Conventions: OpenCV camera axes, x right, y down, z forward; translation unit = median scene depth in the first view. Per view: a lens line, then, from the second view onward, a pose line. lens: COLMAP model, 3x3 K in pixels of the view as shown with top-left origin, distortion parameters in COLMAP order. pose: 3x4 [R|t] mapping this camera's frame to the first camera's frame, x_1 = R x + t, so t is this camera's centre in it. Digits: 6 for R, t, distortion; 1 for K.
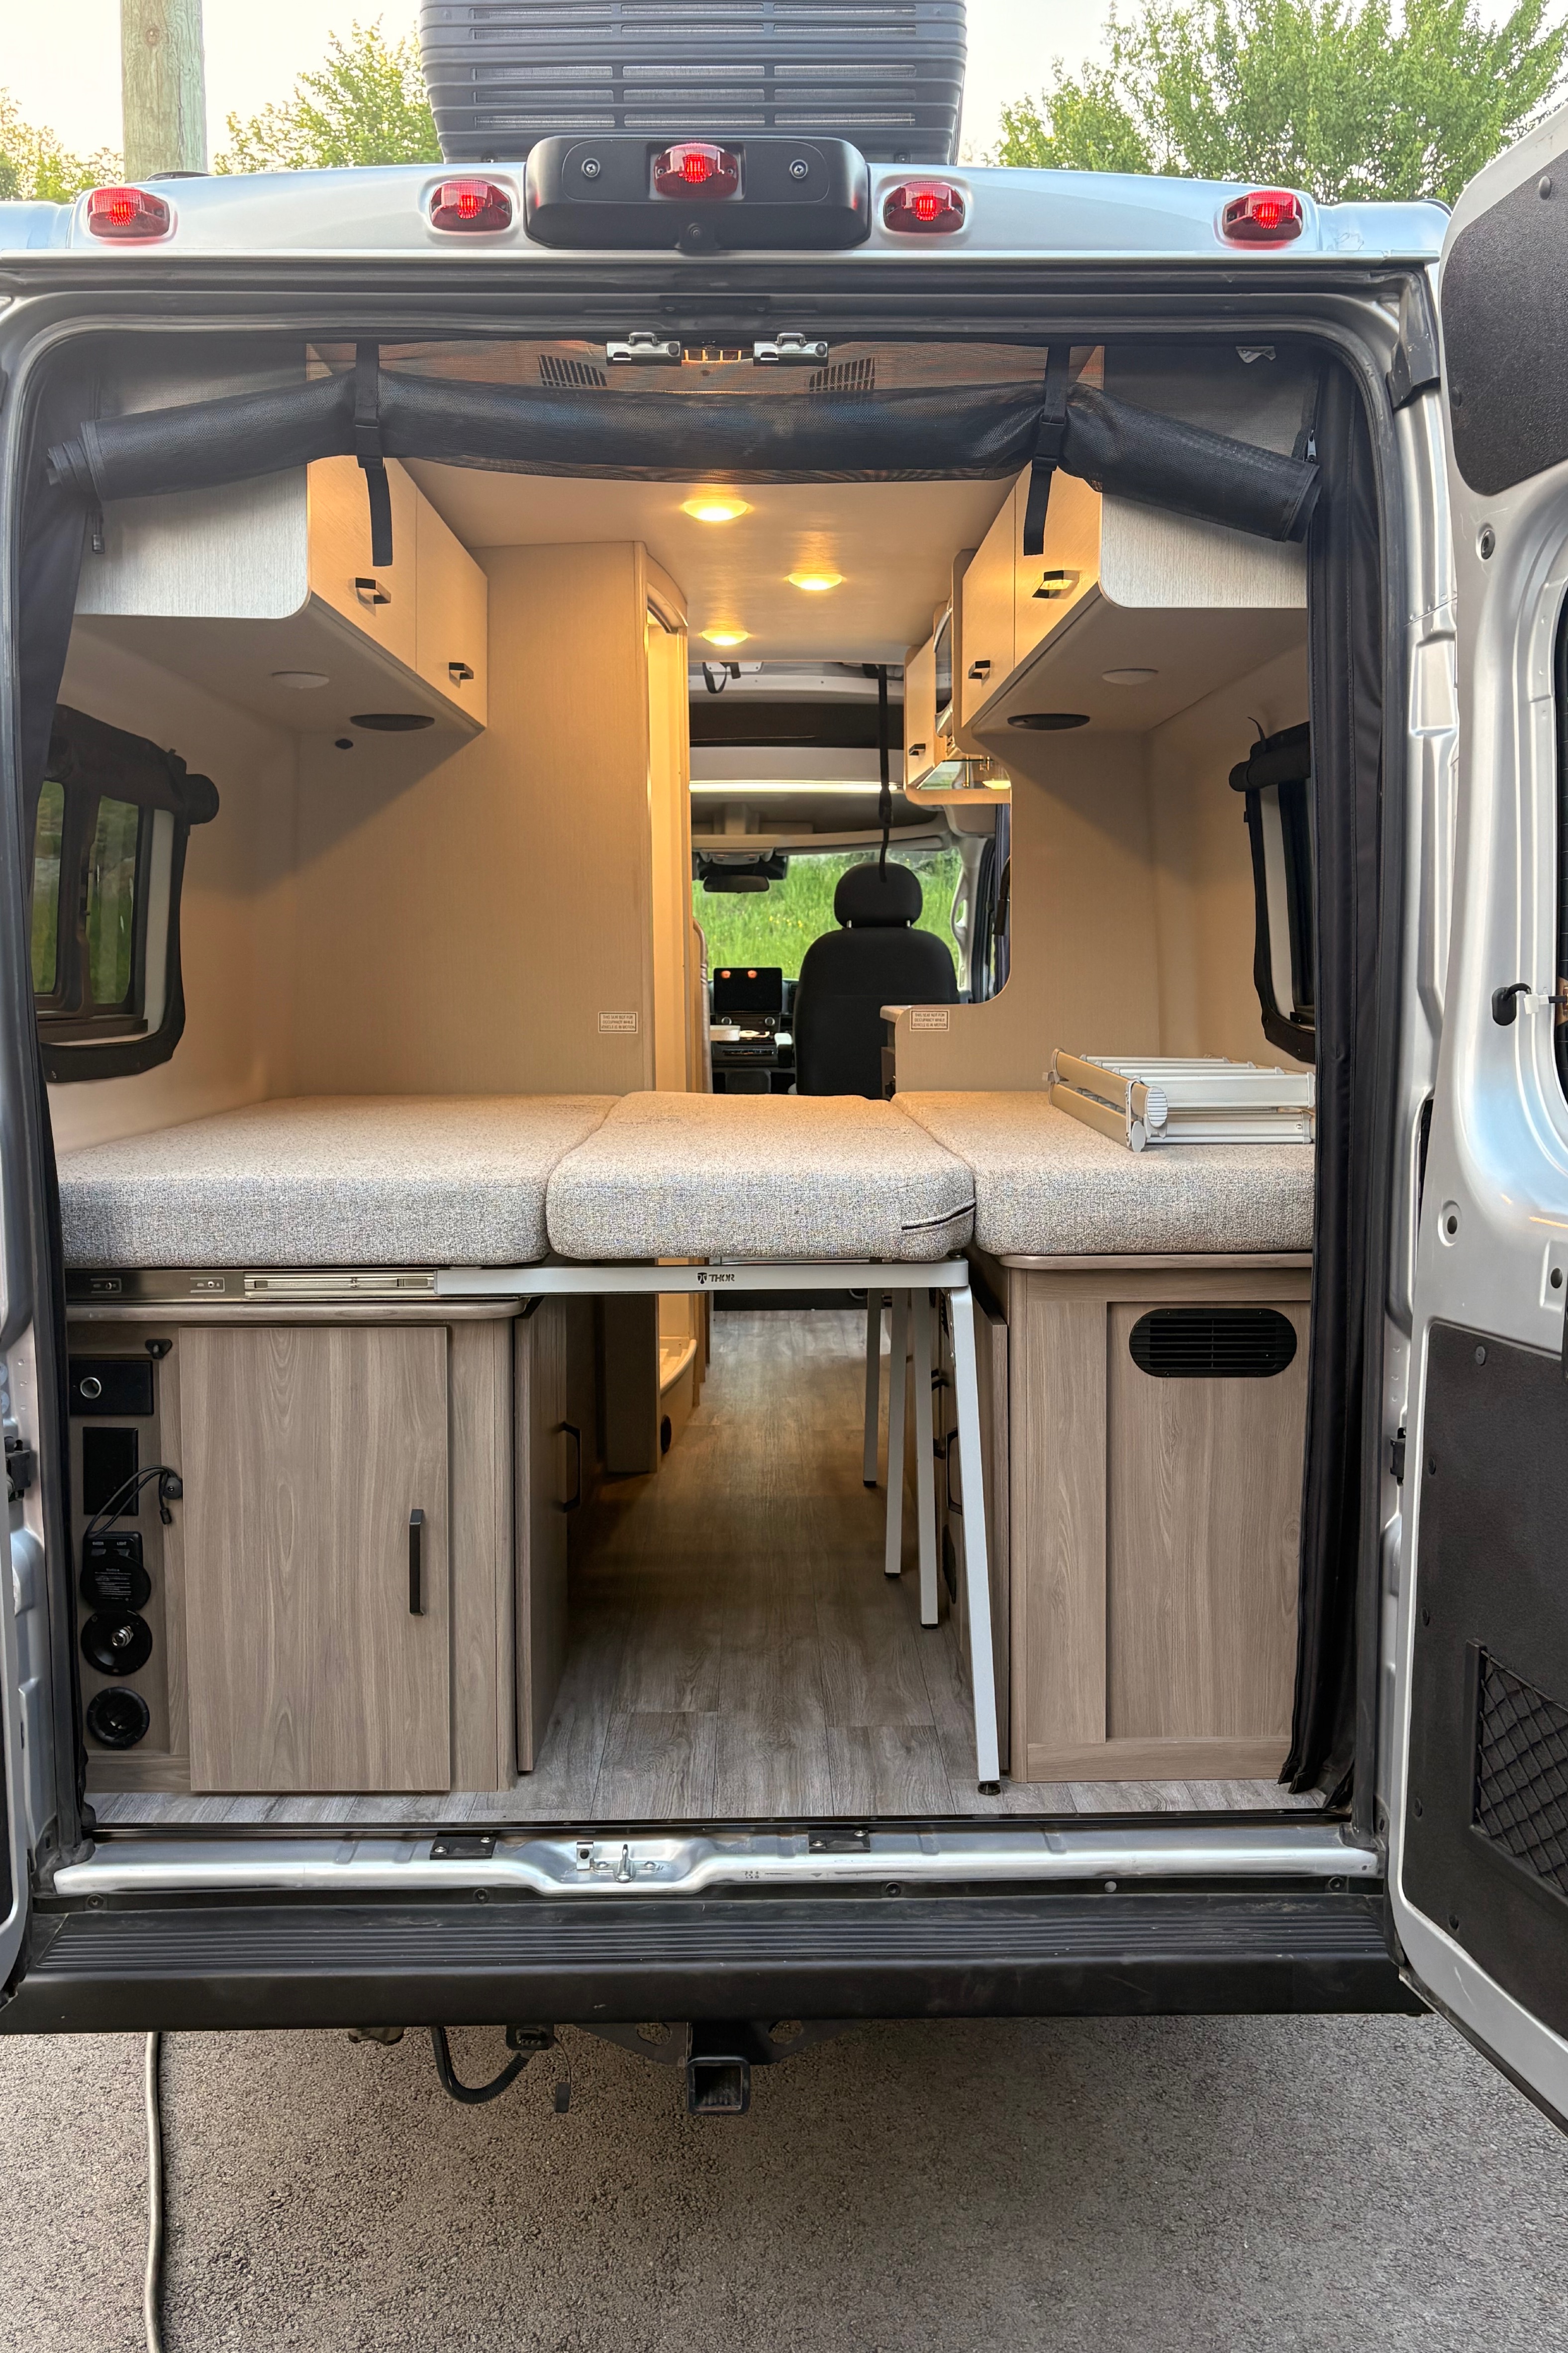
lens RADIAL K [[2037.5, 0, 802.6], [0, 2037.5, 1173.4], [0, 0, 1]] dist [0.038937, -0.025504]
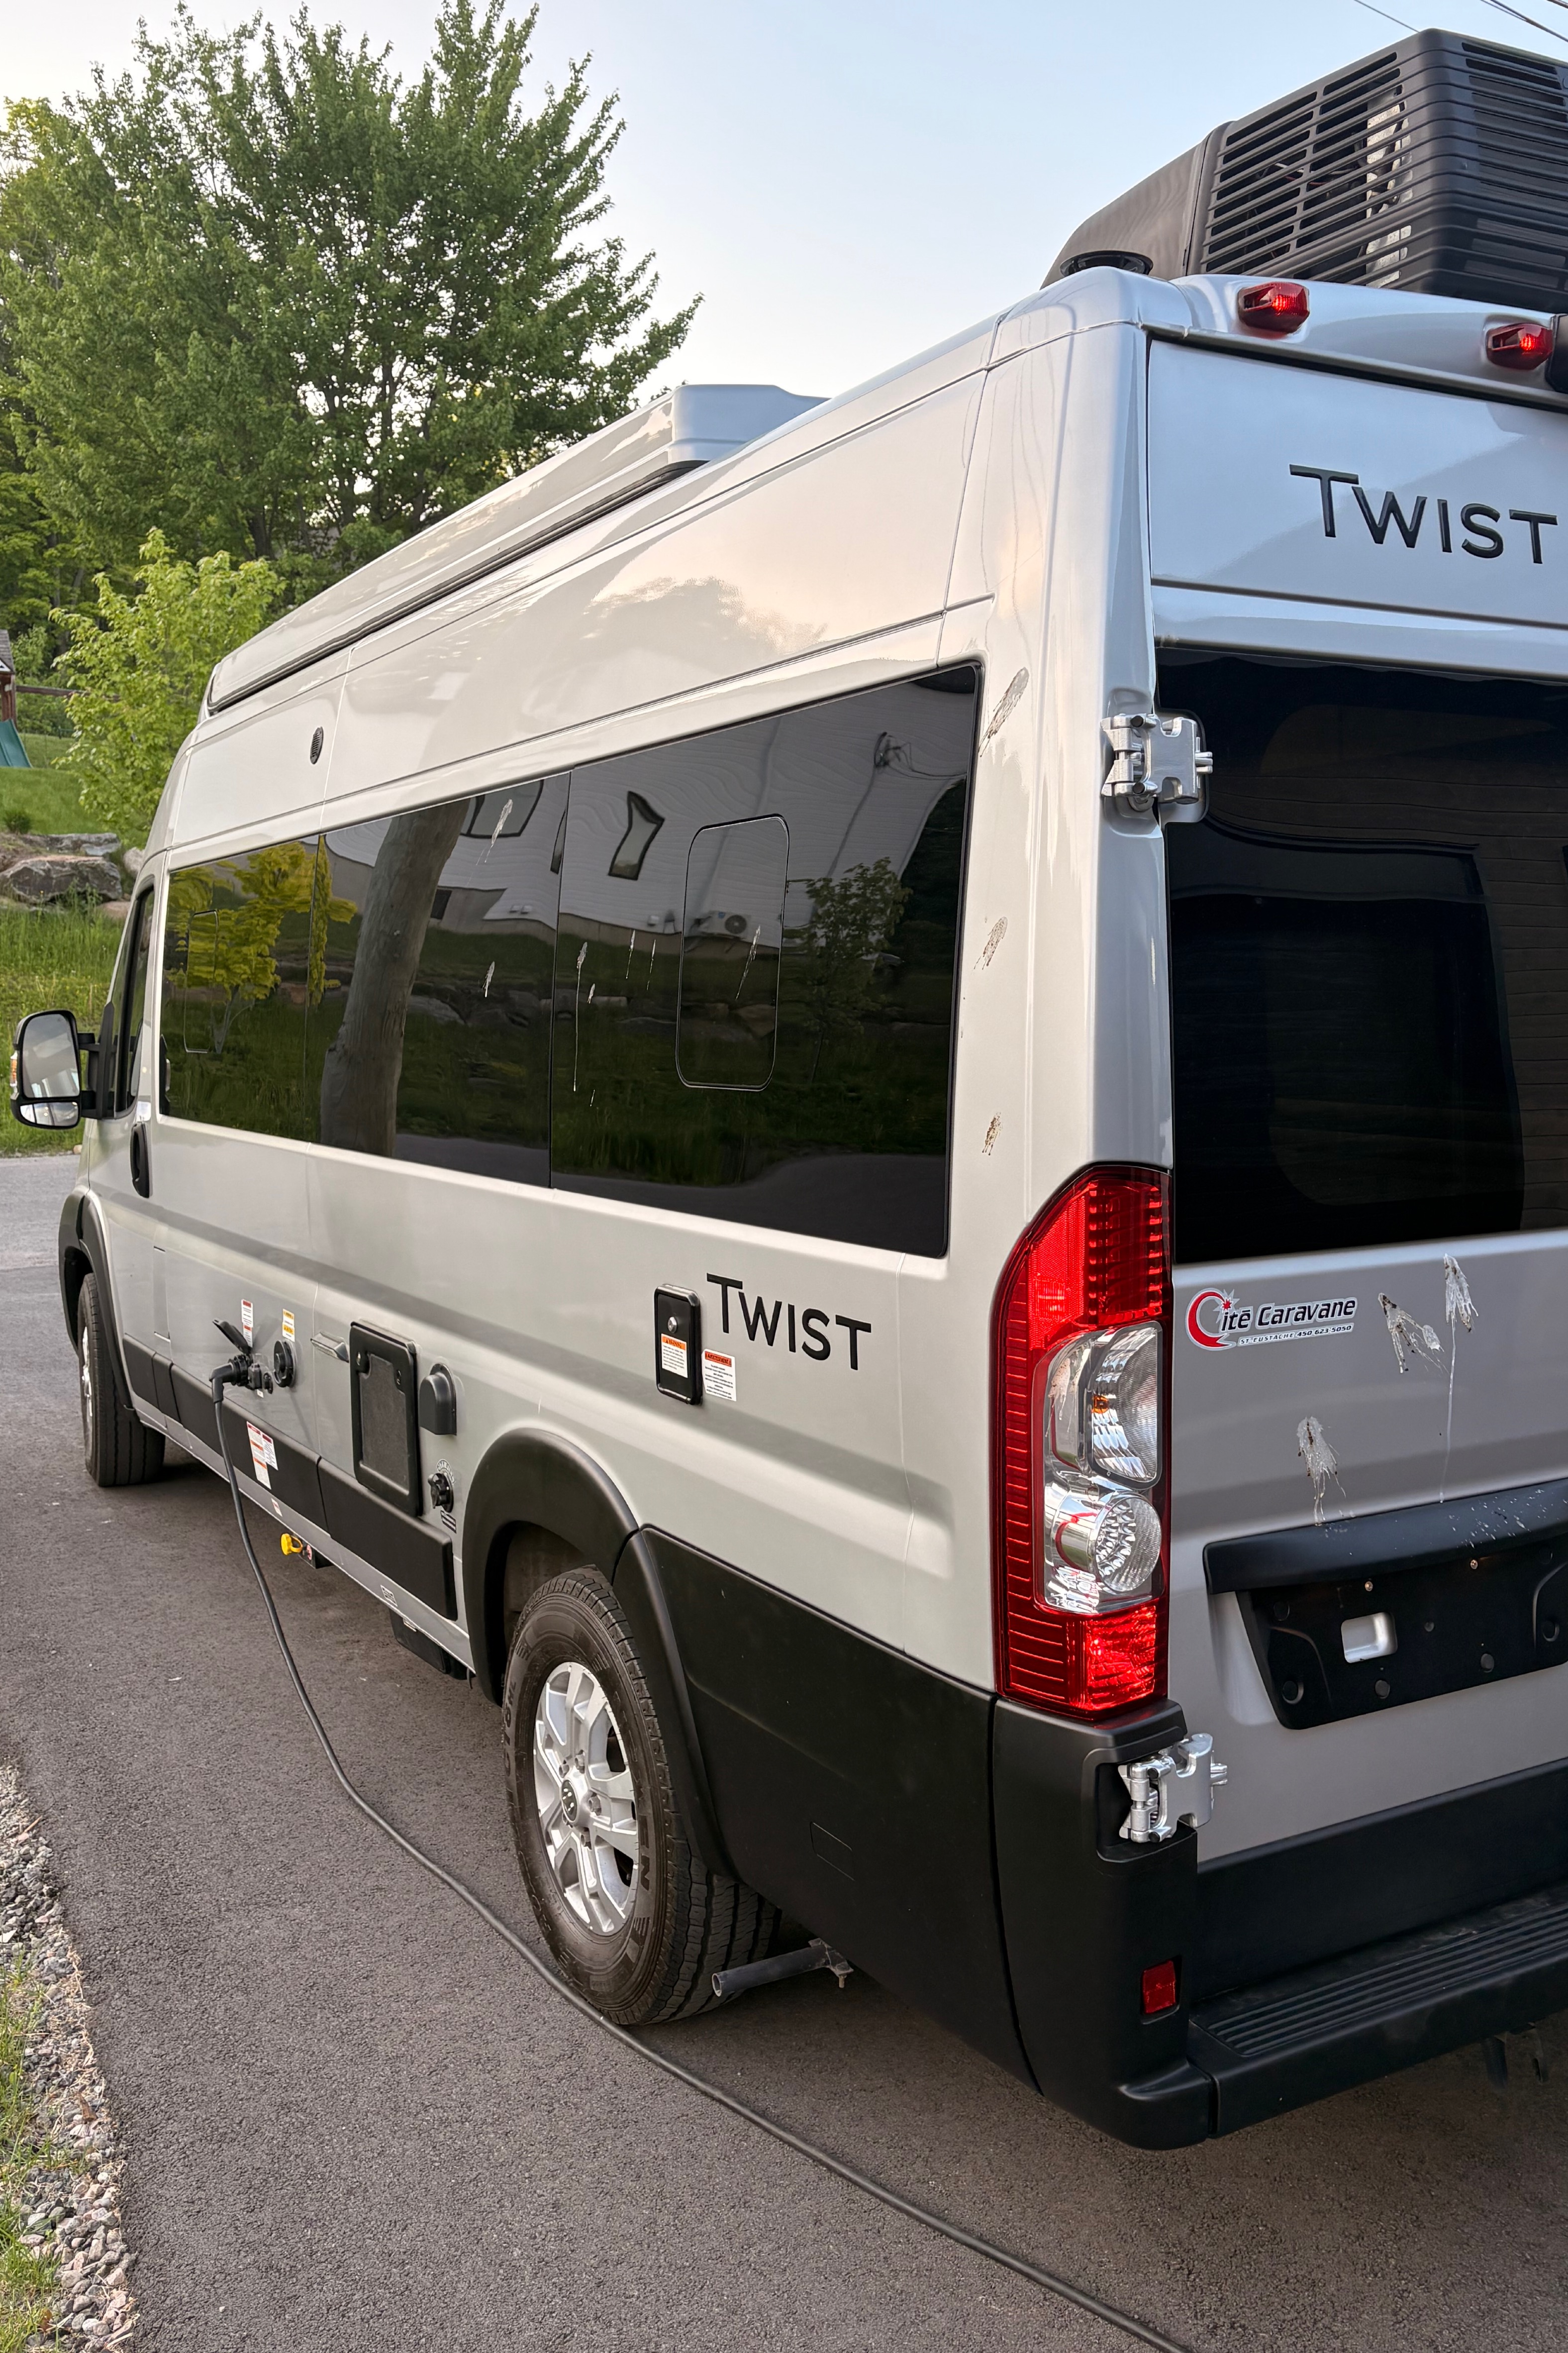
lens RADIAL K [[2047.6, 0, 784.0], [0, 2047.6, 1176.5], [0, 0, 1]] dist [0.047189, -0.041123]
pose [[0.882354, -0.042424, 0.468670, -0.872848], [0.051311, 0.998663, -0.006204, -0.035119], [-0.467780, 0.029522, 0.883352, 0.185291]]
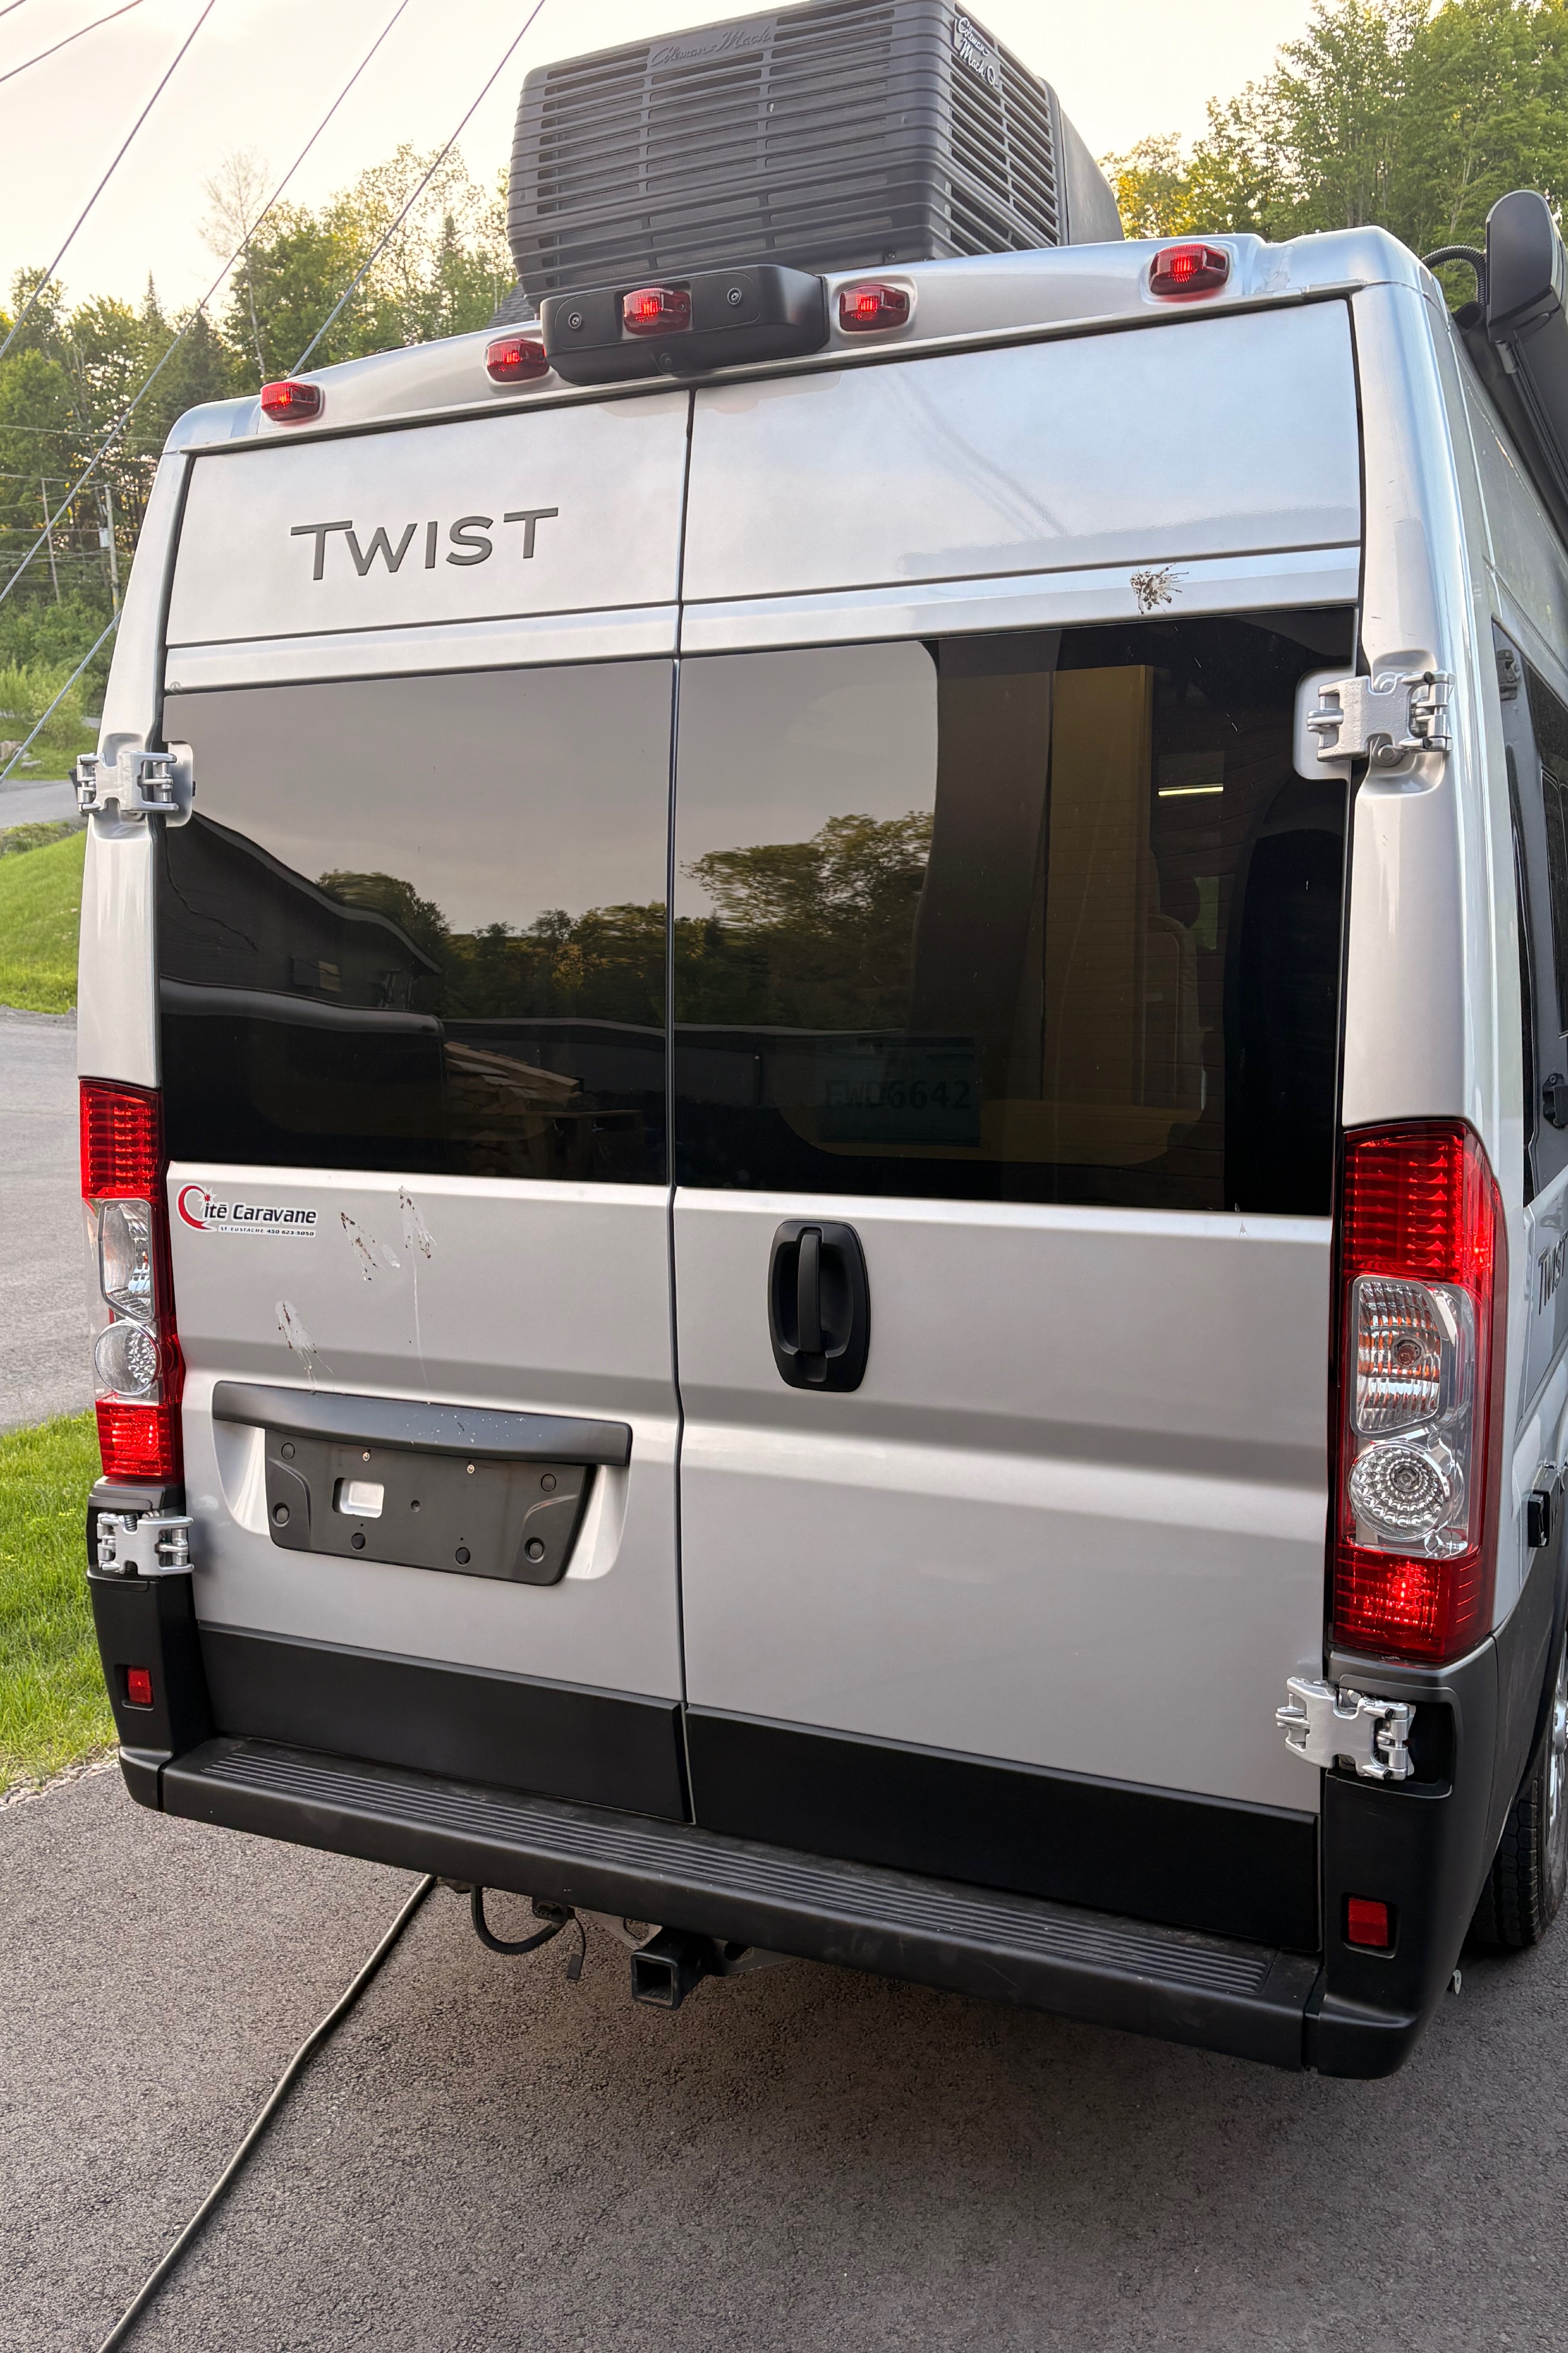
lens RADIAL K [[2059.2, 0, 784.0], [0, 2059.2, 1176.5], [0, 0, 1]] dist [0.000766, 0.016412]
pose [[0.893844, 0.050580, -0.445515, 0.441065], [-0.044917, 0.998720, 0.023269, -0.028768], [0.446122, -0.000788, 0.894972, 0.002785]]
